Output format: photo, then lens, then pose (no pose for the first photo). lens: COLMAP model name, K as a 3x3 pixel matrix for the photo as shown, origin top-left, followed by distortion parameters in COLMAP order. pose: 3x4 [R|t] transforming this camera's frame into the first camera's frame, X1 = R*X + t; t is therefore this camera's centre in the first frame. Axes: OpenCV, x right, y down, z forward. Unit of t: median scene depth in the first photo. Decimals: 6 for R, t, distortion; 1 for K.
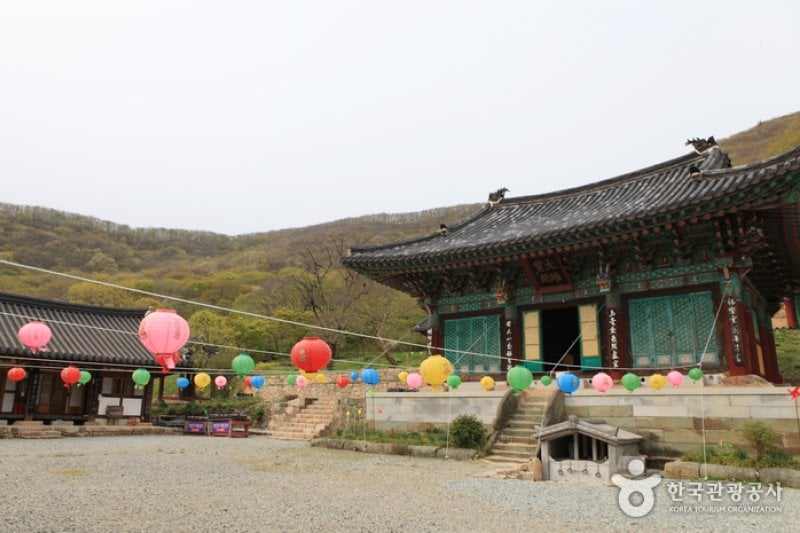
lens RADIAL K [[575.5, 0, 398.0], [0, 575.5, 268.7], [0, 0, 1]] dist [-0.063386, 0.013769]
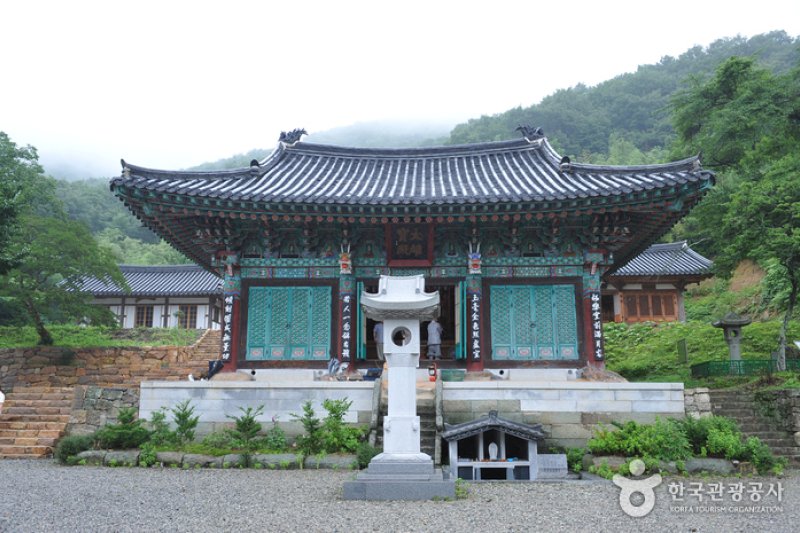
lens RADIAL K [[676.8, 0, 397.8], [0, 676.8, 269.3], [0, 0, 1]] dist [0.015858, 0.006387]
pose [[0.796287, 0.107708, 0.595253, -0.342914], [-0.136280, 0.990666, 0.003051, 0.043449], [-0.589368, -0.083550, 0.803533, 0.198411]]
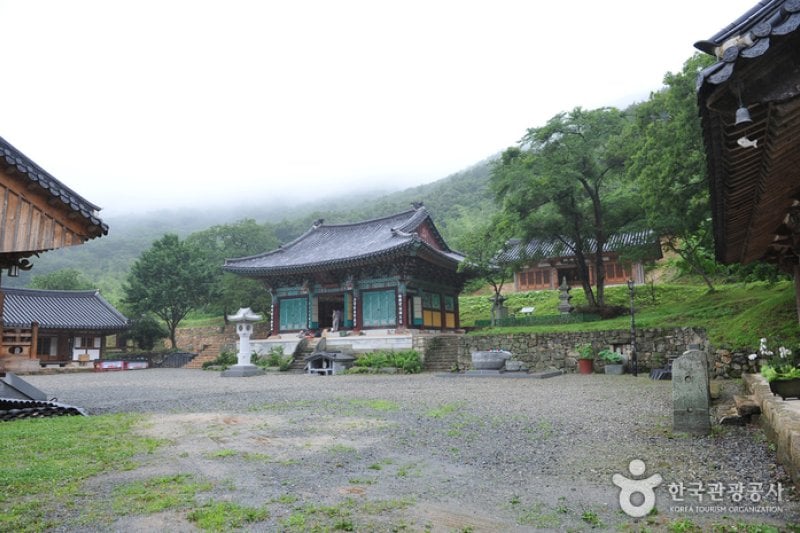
lens RADIAL K [[528.5, 0, 399.1], [0, 528.5, 268.3], [0, 0, 1]] dist [-0.010183, -0.001244]
pose [[0.987141, -0.015811, 0.159068, 0.218010], [0.000195, 0.995215, 0.097713, -0.203305], [-0.159852, -0.096426, 0.982420, -0.816056]]
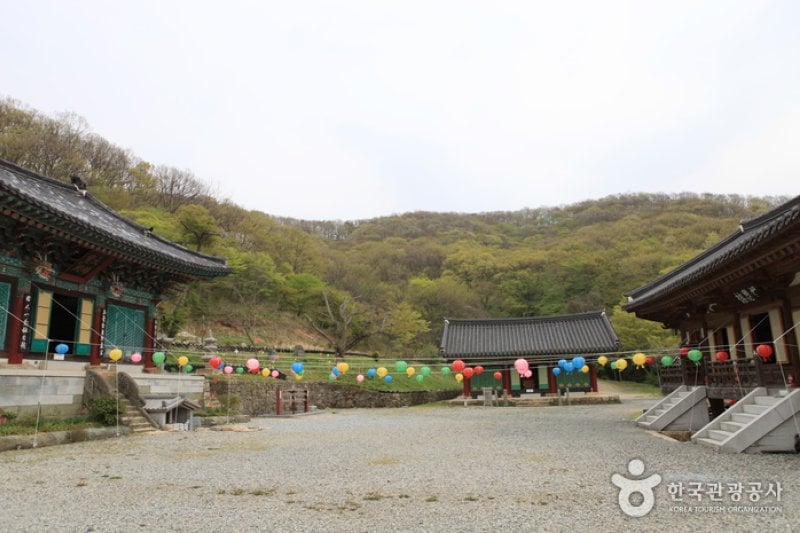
lens RADIAL K [[540.5, 0, 392.9], [0, 540.5, 266.7], [0, 0, 1]] dist [-0.075047, 0.027394]
pose [[-0.473545, 0.181820, 0.861799, -0.885916], [-0.201416, 0.930178, -0.306921, 0.200990], [-0.857430, -0.318921, -0.403860, 0.895189]]
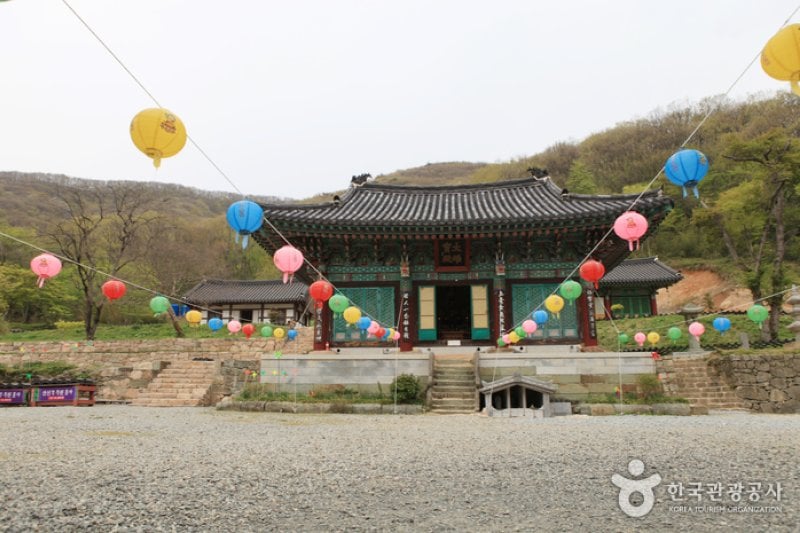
lens RADIAL K [[540.5, 0, 408.6], [0, 540.5, 274.0], [0, 0, 1]] dist [-0.075047, 0.027394]
pose [[0.821040, 0.109715, 0.560228, -0.411550], [-0.122275, 0.992381, -0.015148, 0.072875], [-0.557621, -0.056065, 0.828200, 0.143636]]
